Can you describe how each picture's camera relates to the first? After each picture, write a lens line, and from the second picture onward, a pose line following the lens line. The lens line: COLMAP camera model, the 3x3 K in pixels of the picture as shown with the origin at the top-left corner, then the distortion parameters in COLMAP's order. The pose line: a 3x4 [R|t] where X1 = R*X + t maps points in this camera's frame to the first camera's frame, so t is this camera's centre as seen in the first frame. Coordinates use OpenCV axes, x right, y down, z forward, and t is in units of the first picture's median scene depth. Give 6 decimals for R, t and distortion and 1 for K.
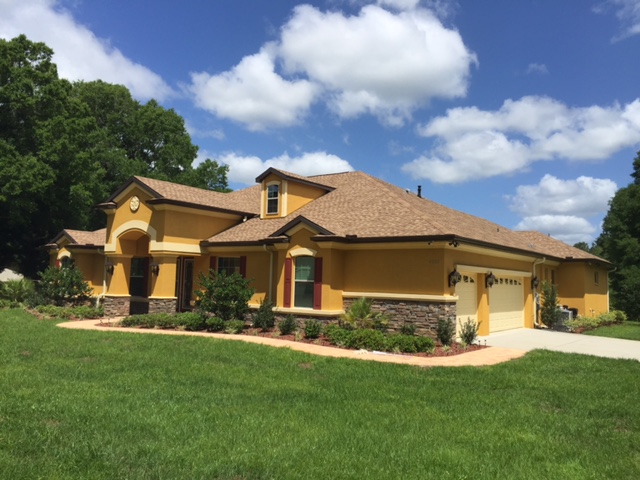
lens RADIAL K [[557.3, 0, 322.6], [0, 557.3, 228.1], [0, 0, 1]] dist [0.044615, 0.001578]
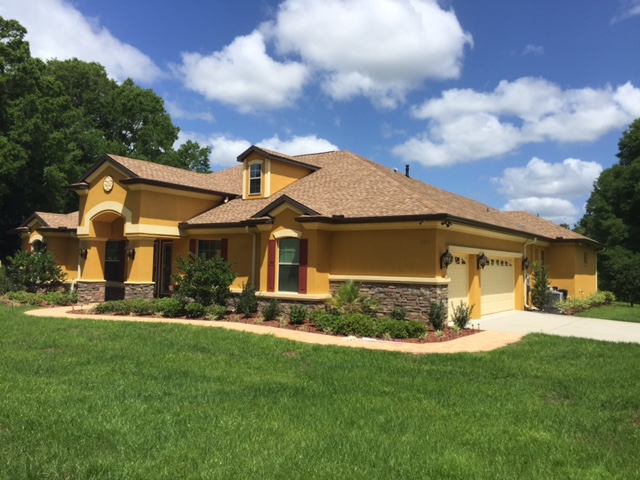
lens RADIAL K [[557.3, 0, 322.6], [0, 557.3, 228.1], [0, 0, 1]] dist [0.044615, 0.001578]
pose [[0.999597, -0.006192, 0.027692, -0.001130], [0.005372, 0.999548, 0.029593, 0.005780], [-0.027863, -0.029432, 0.999178, 0.049383]]
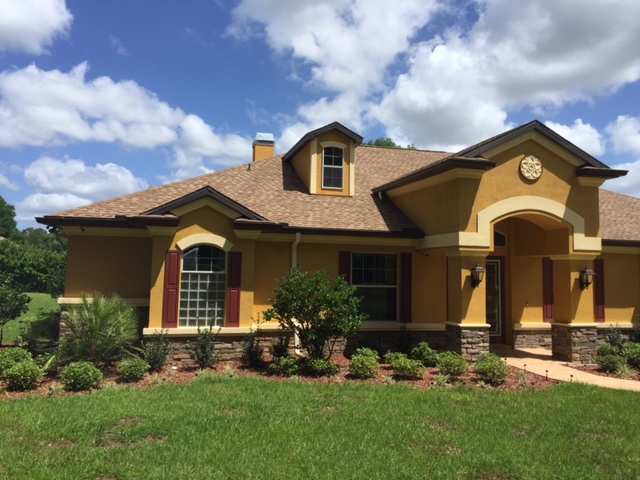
lens RADIAL K [[557.3, 0, 322.6], [0, 557.3, 228.1], [0, 0, 1]] dist [0.044615, 0.001578]
pose [[0.638272, 0.046061, 0.768432, -1.064982], [-0.076345, 0.997075, 0.003648, 0.039226], [-0.766016, -0.060994, 0.639921, 0.904266]]
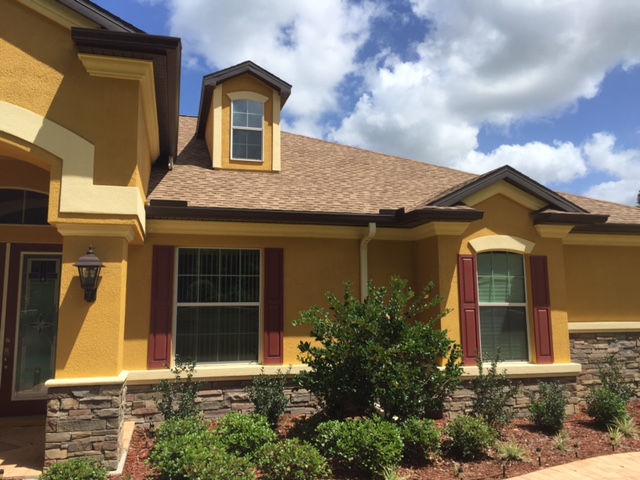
lens RADIAL K [[543.1, 0, 317.9], [0, 543.1, 231.2], [0, 0, 1]] dist [0.032370, -0.003502]
pose [[0.632942, 0.070796, 0.770956, -0.481344], [-0.054038, 0.997421, -0.047228, 0.061481], [-0.772311, -0.011768, 0.635135, 0.808099]]
